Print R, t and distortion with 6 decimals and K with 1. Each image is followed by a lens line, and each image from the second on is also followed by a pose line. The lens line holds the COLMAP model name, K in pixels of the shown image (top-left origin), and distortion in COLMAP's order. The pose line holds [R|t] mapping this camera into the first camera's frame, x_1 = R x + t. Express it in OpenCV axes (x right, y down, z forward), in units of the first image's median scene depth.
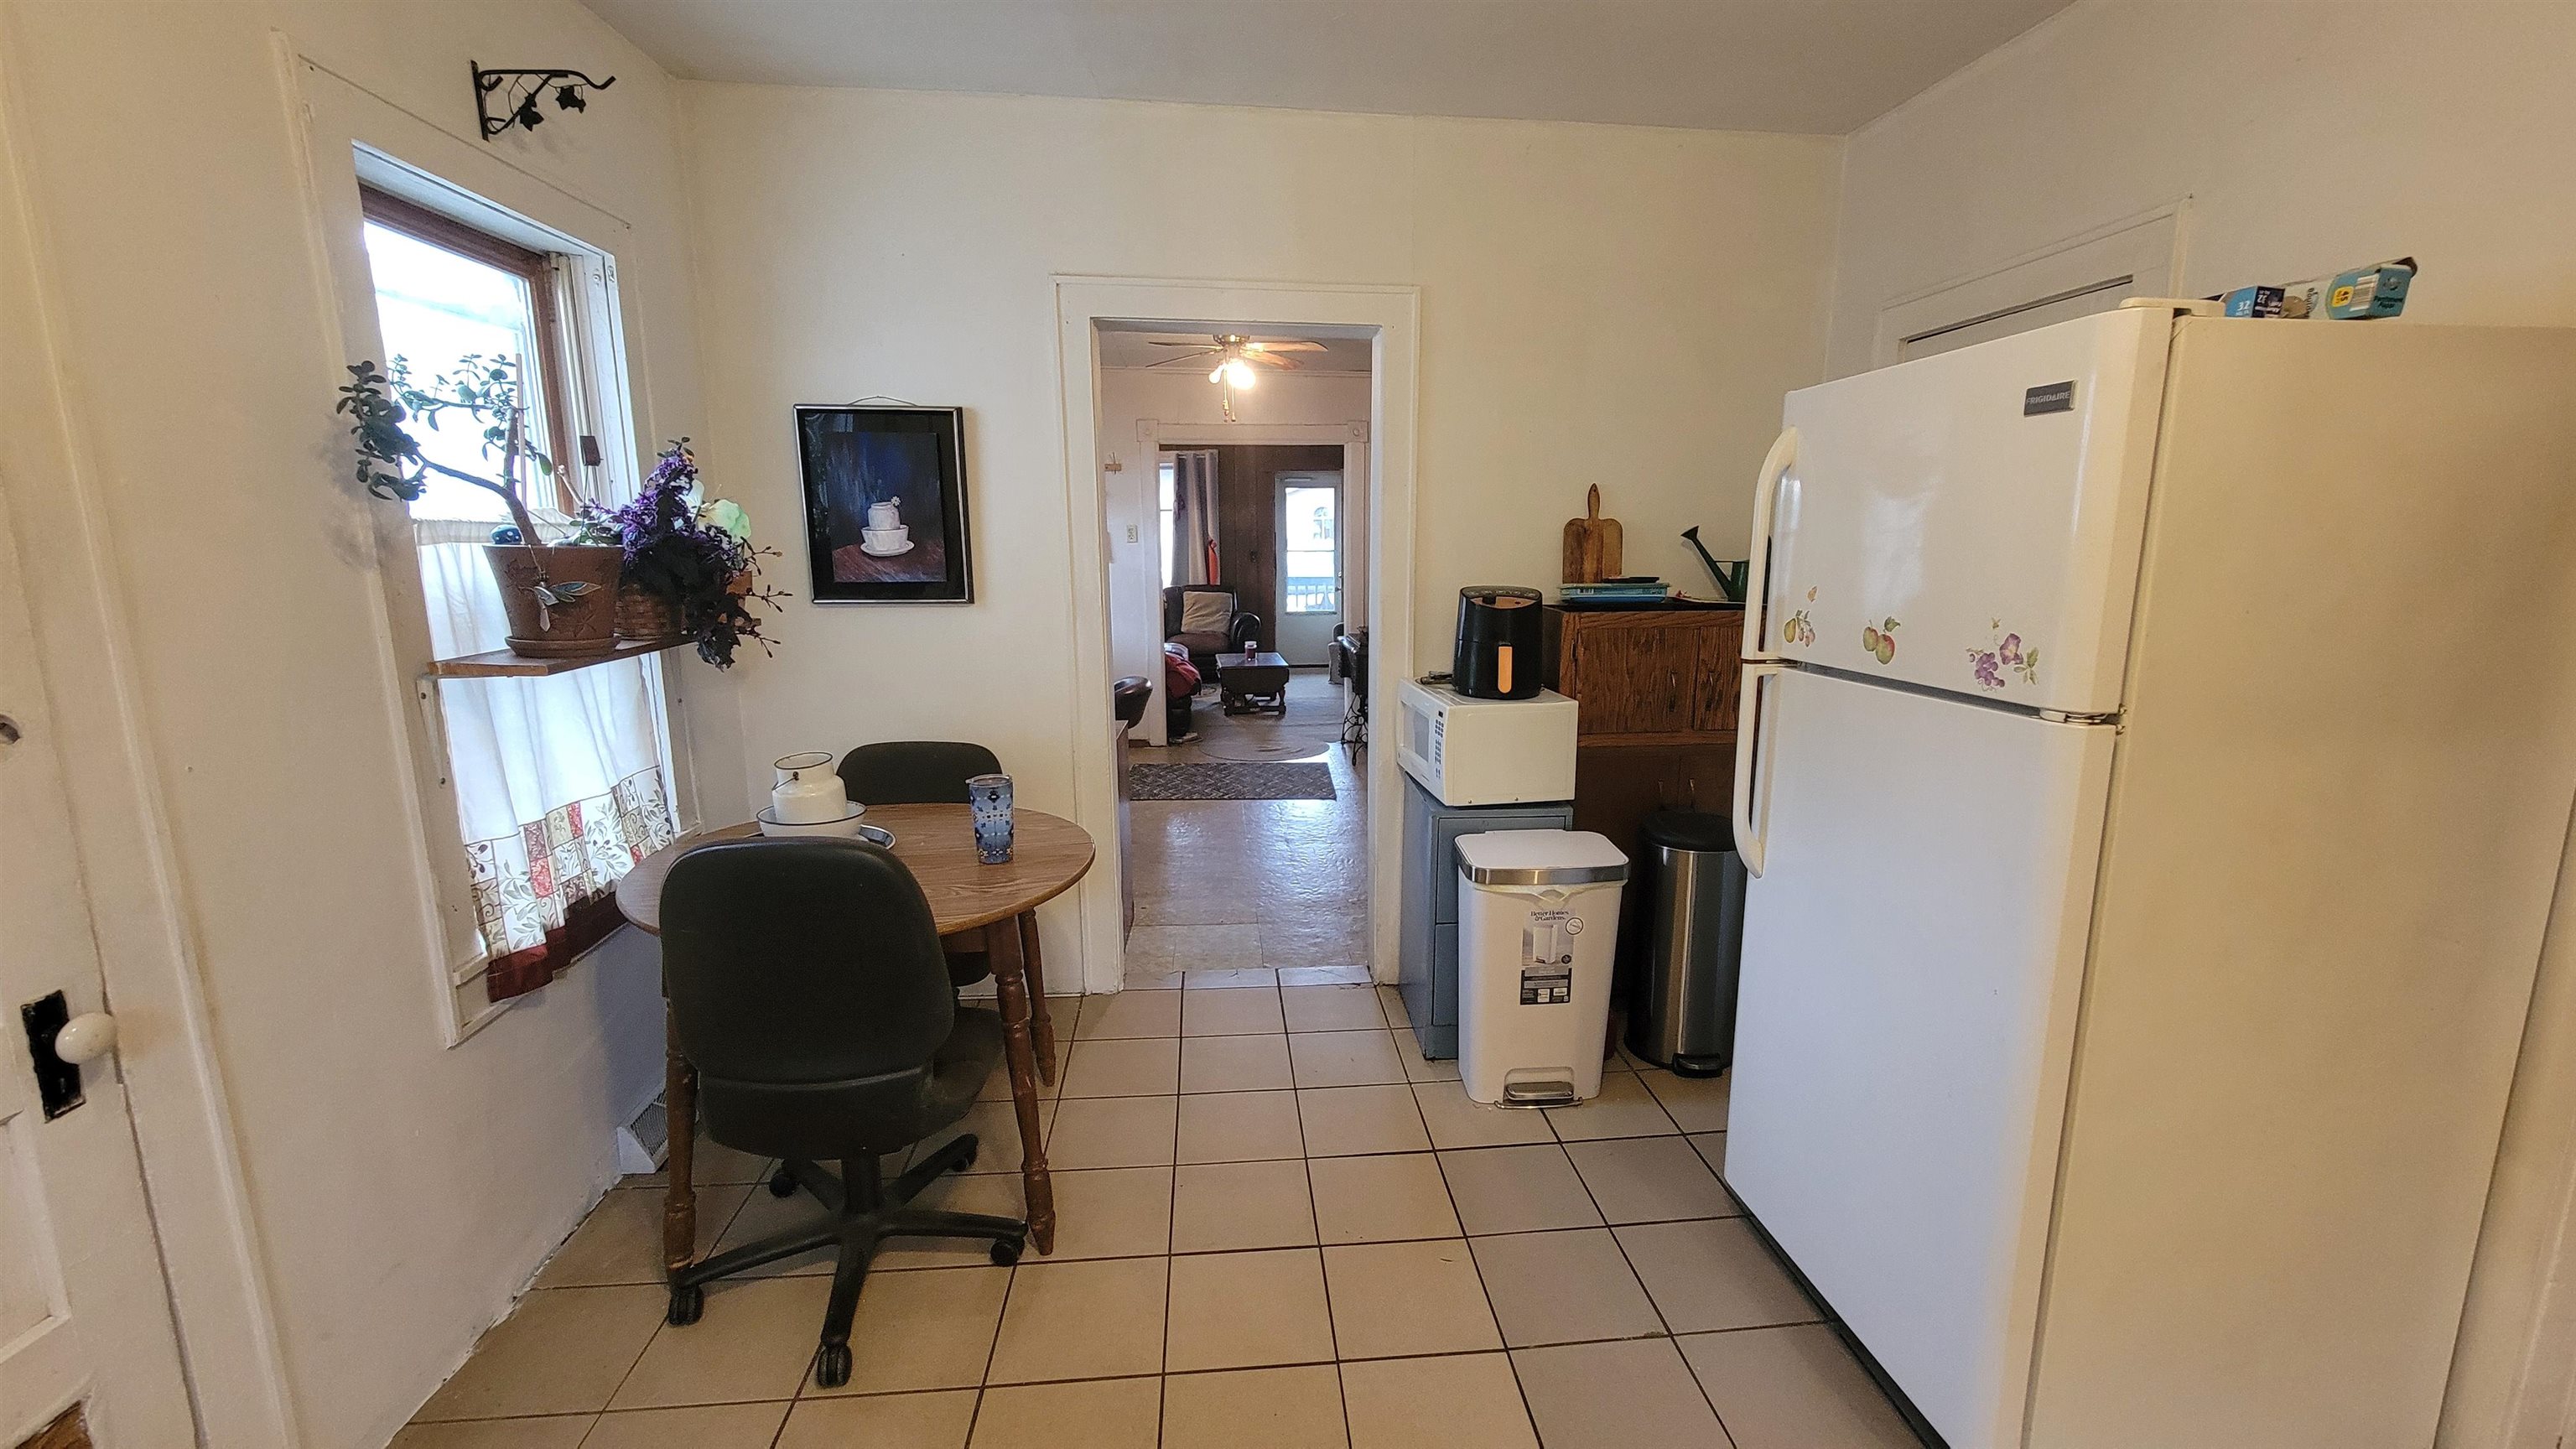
lens RADIAL K [[1045.4, 0, 1315.9], [0, 1045.4, 732.7], [0, 0, 1]] dist [-0.000341, 0.000072]
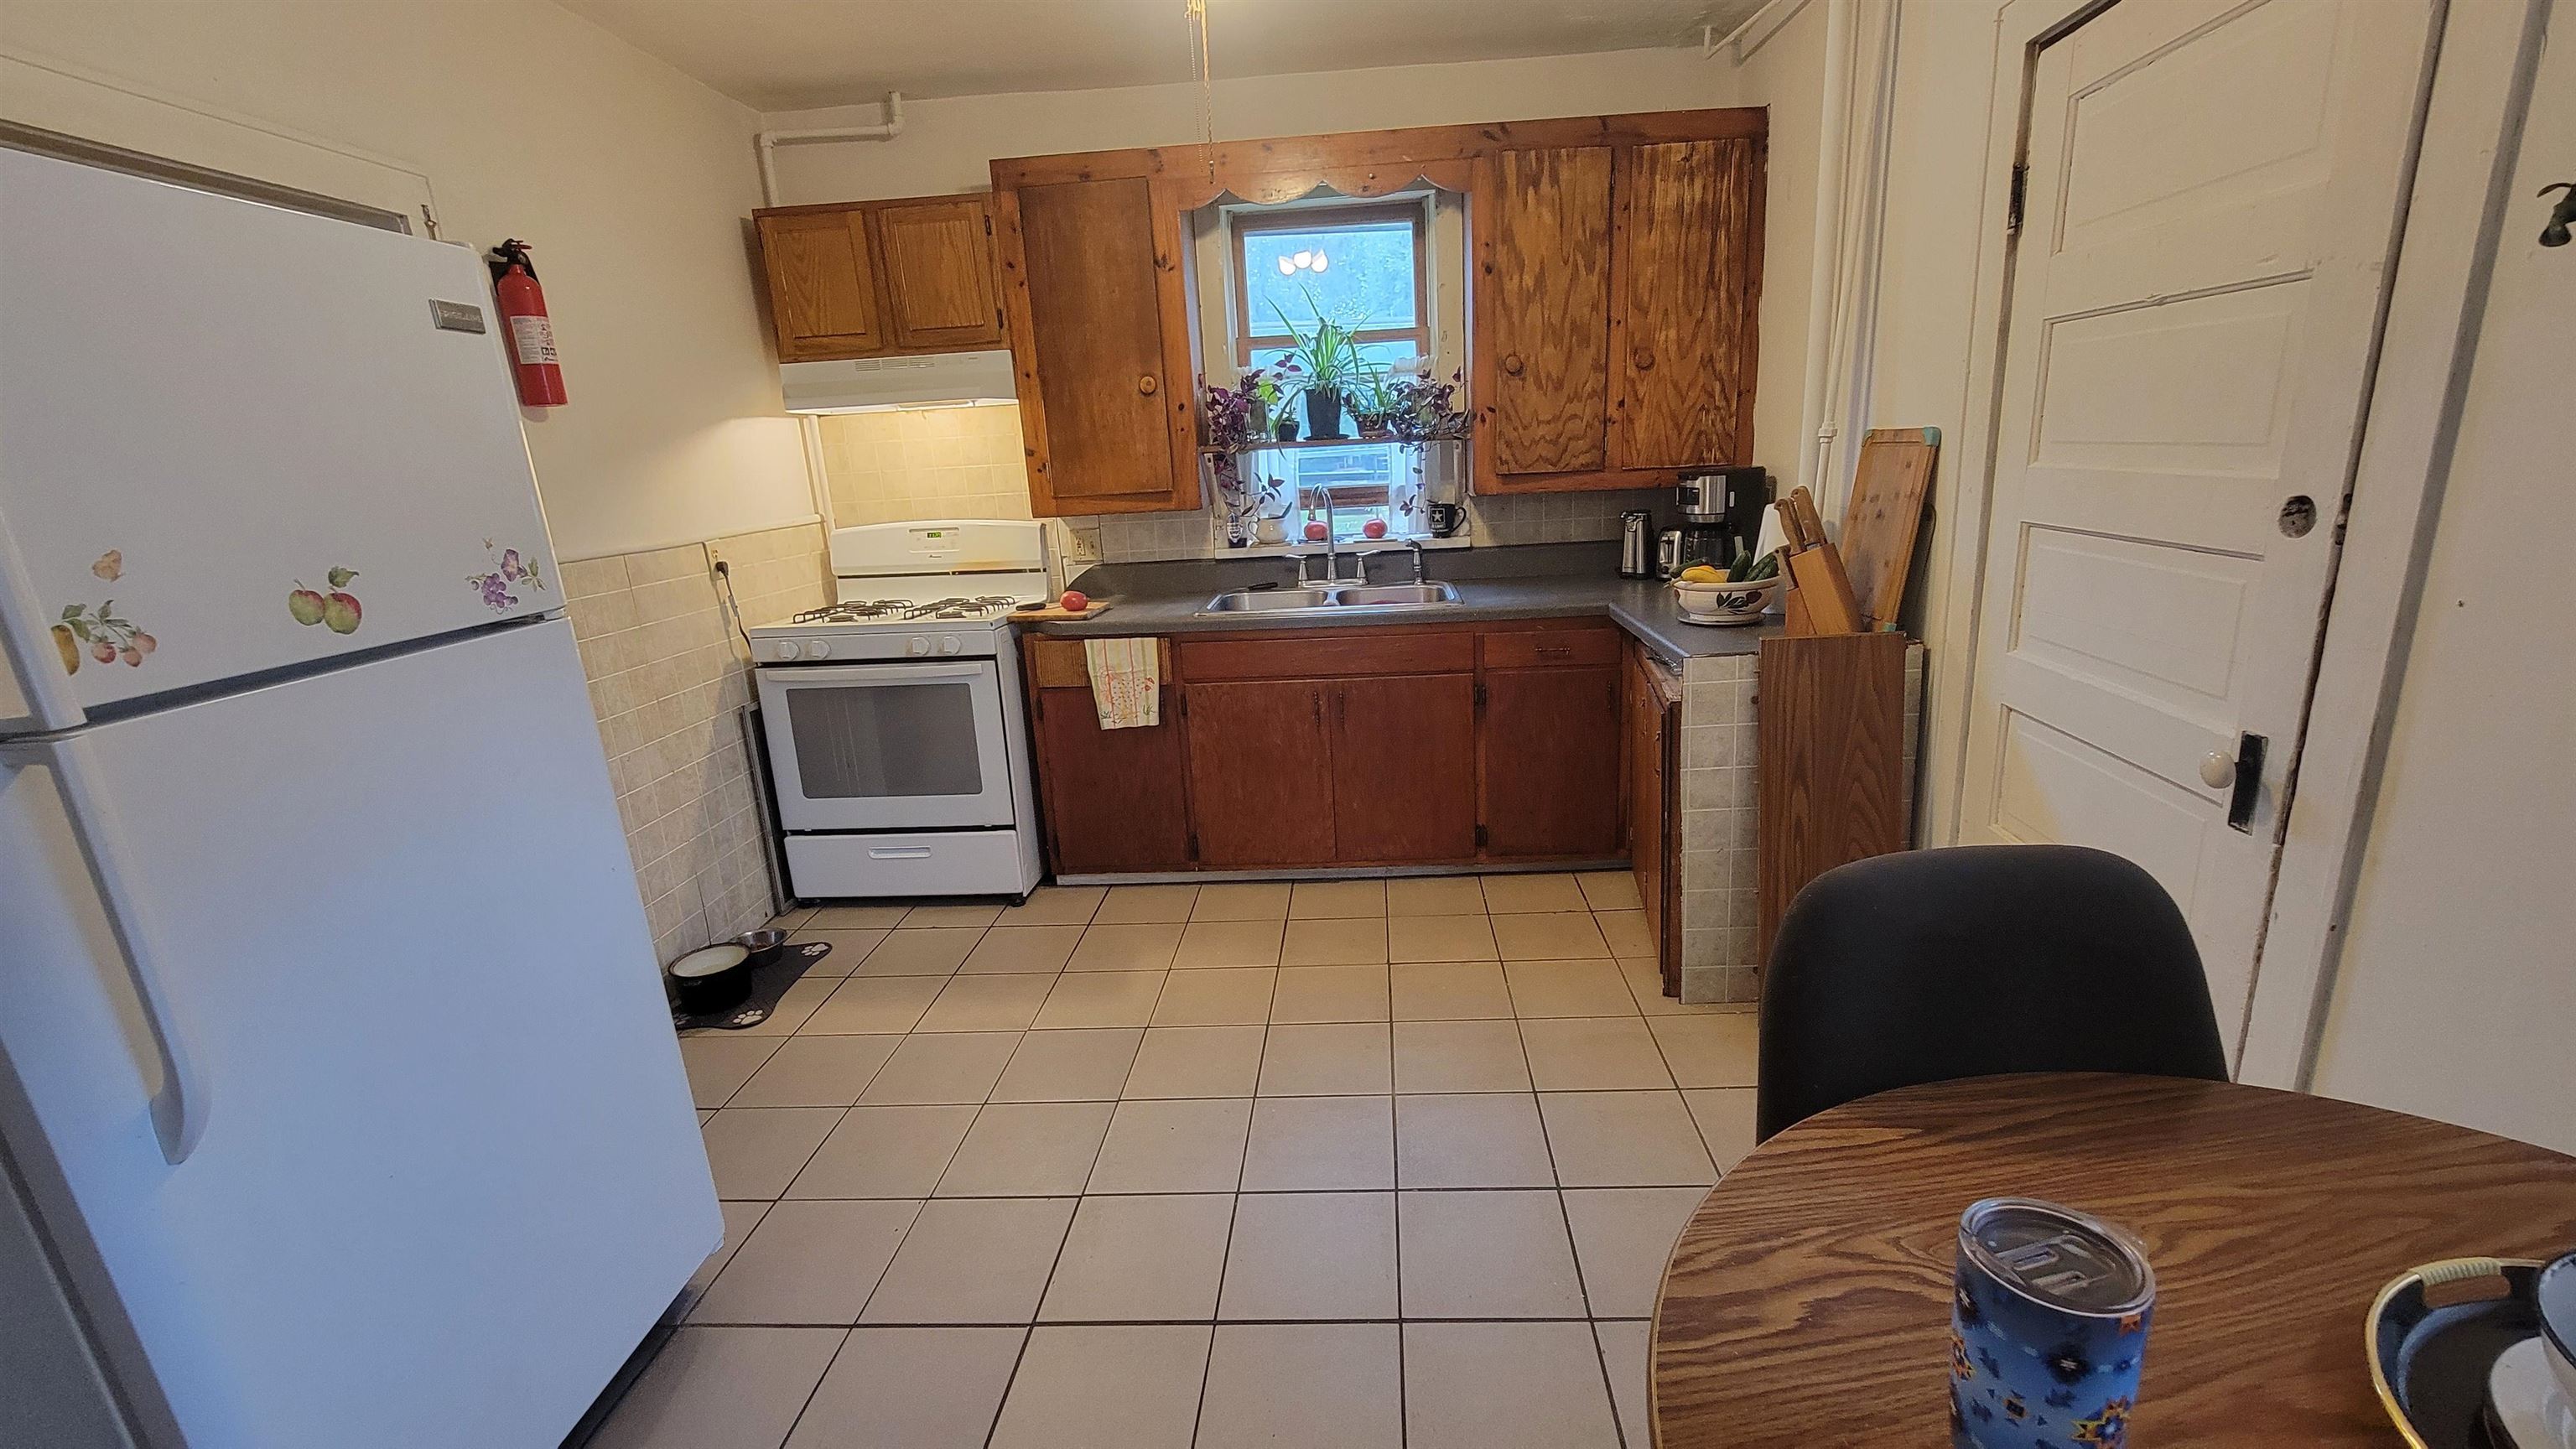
lens RADIAL K [[1045.4, 0, 1298.2], [0, 1045.4, 737.3], [0, 0, 1]] dist [-0.000341, 0.000072]
pose [[-0.985026, 0.014025, 0.171836, -0.148731], [0.088275, 0.897159, 0.432797, -0.168231], [-0.148094, 0.441485, -0.884963, 1.034647]]
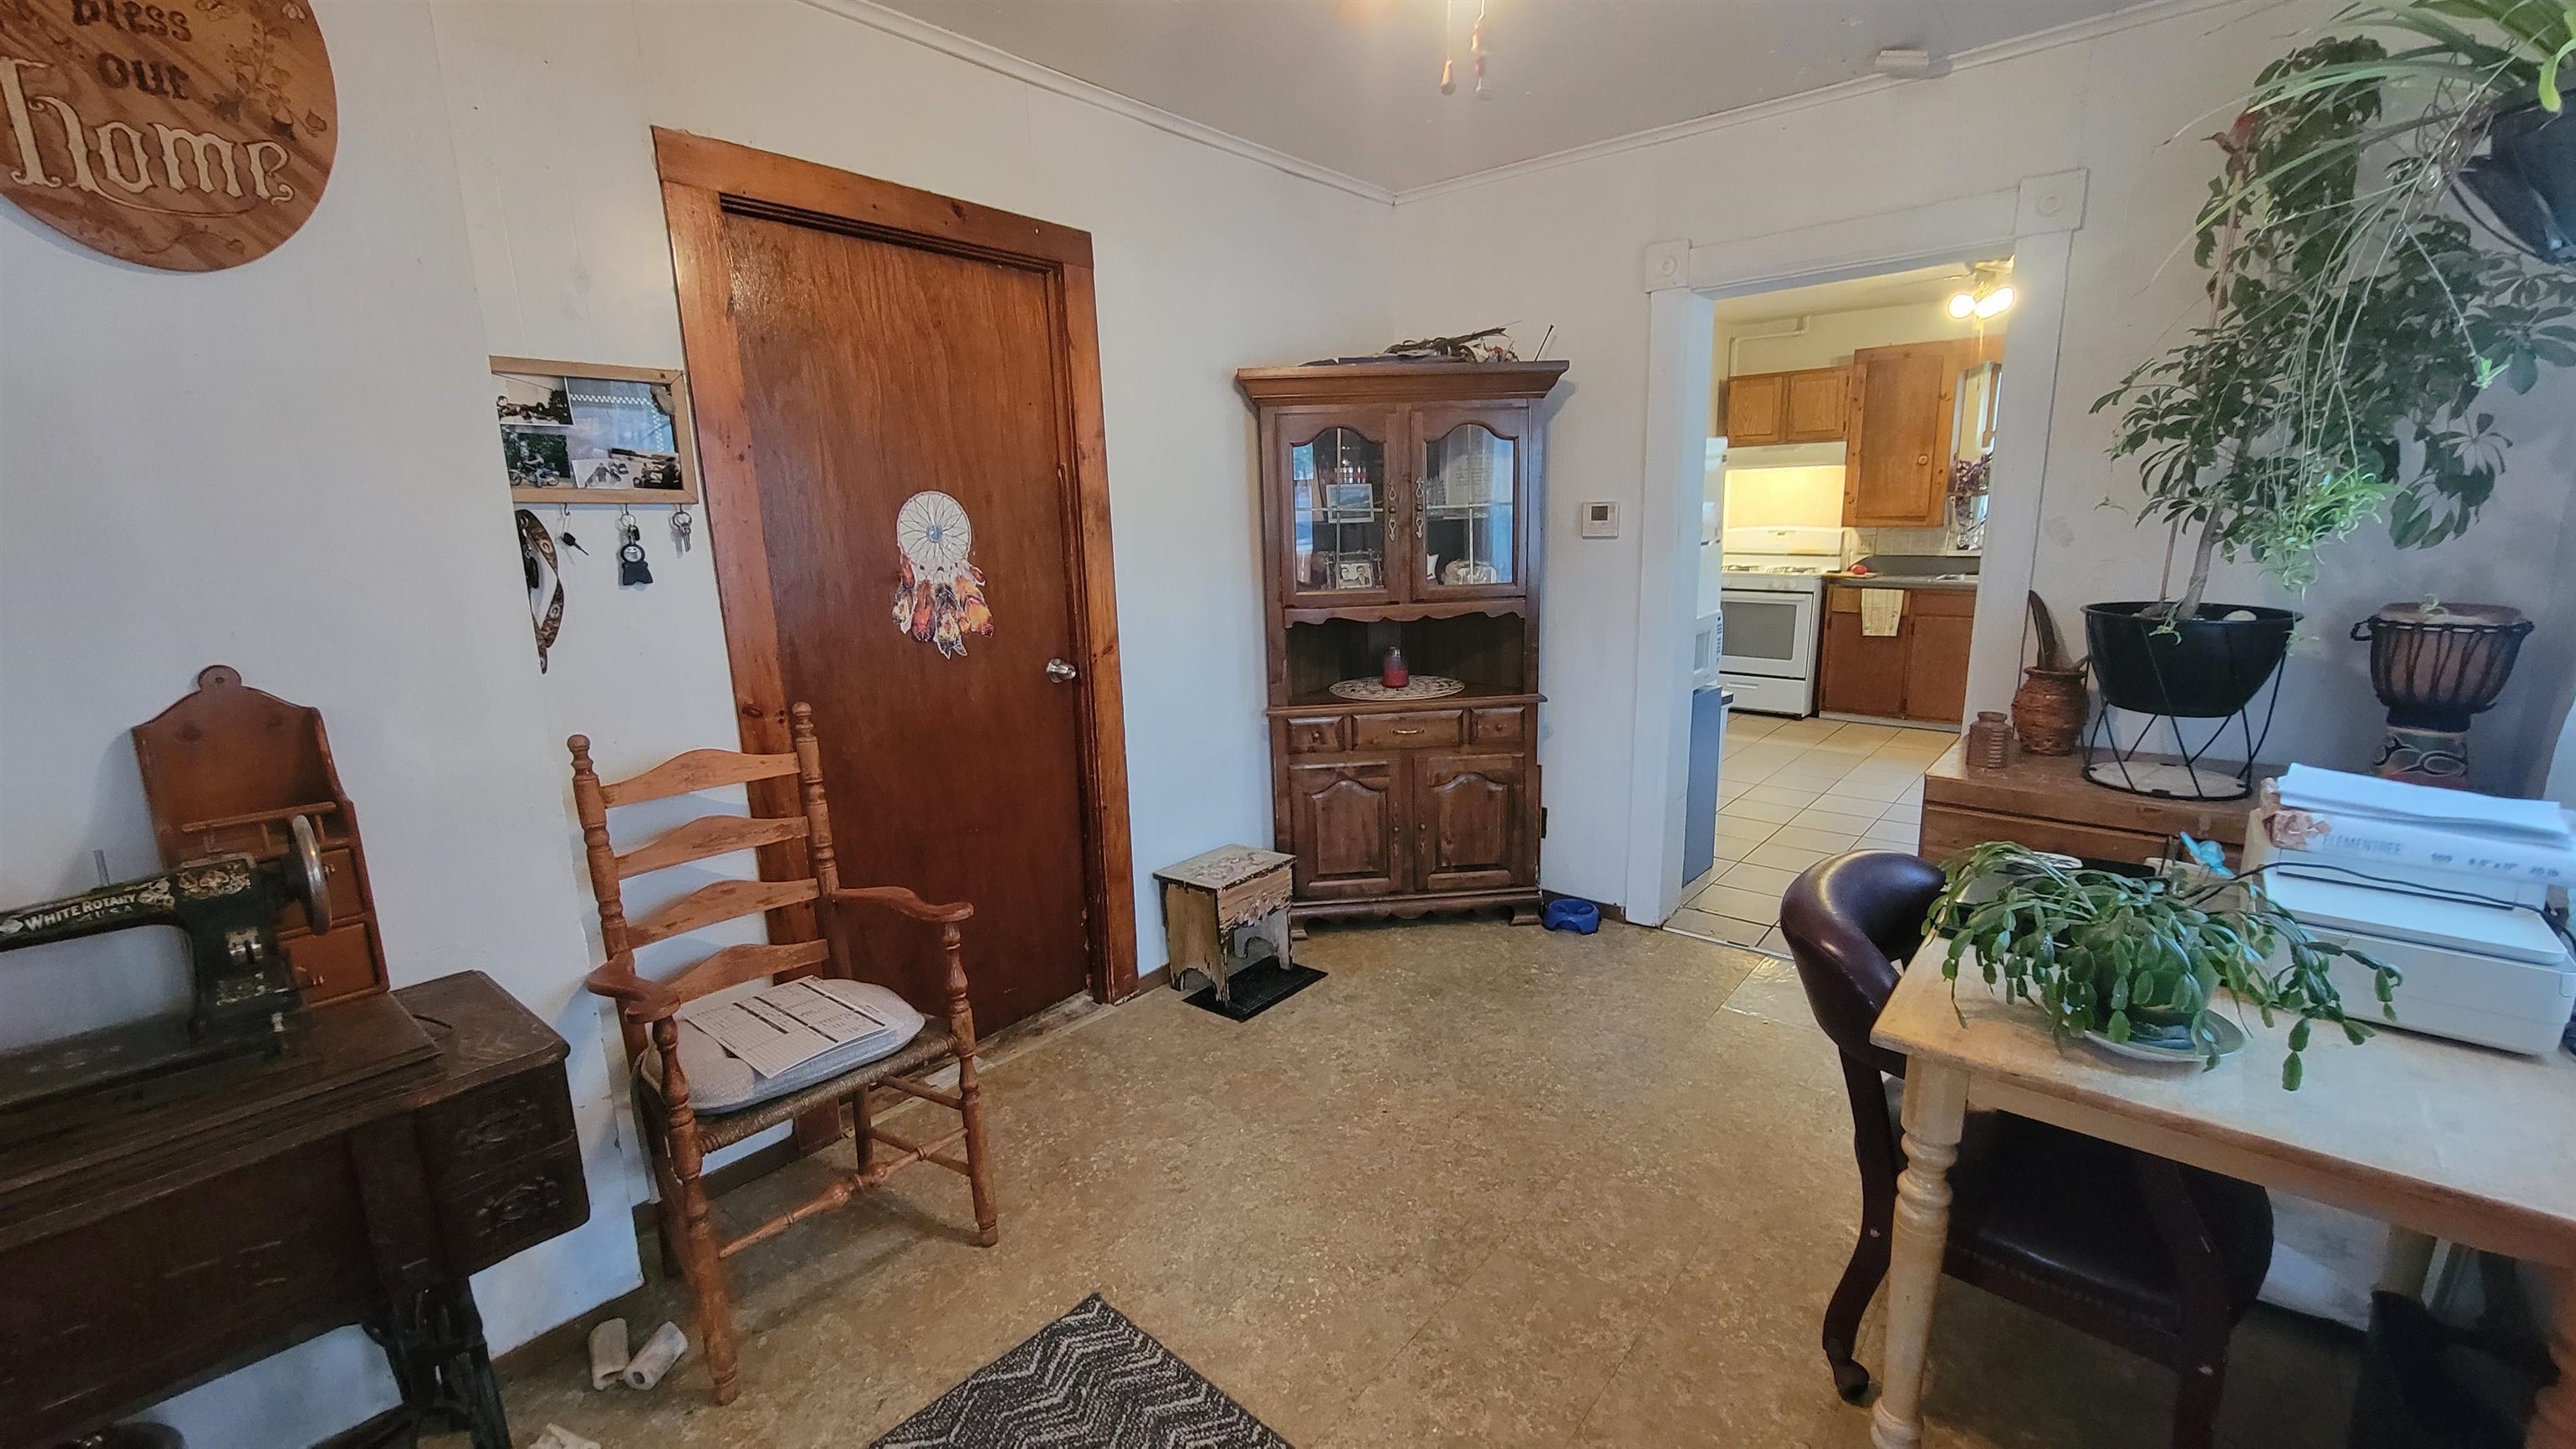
lens RADIAL K [[1045.4, 0, 1315.7], [0, 1045.4, 734.2], [0, 0, 1]] dist [-0.000341, 0.000072]
pose [[-0.704028, -0.129582, 0.698250, -0.538038], [0.159091, 0.929447, 0.332895, -0.457639], [-0.692123, 0.345452, -0.633741, 2.471174]]
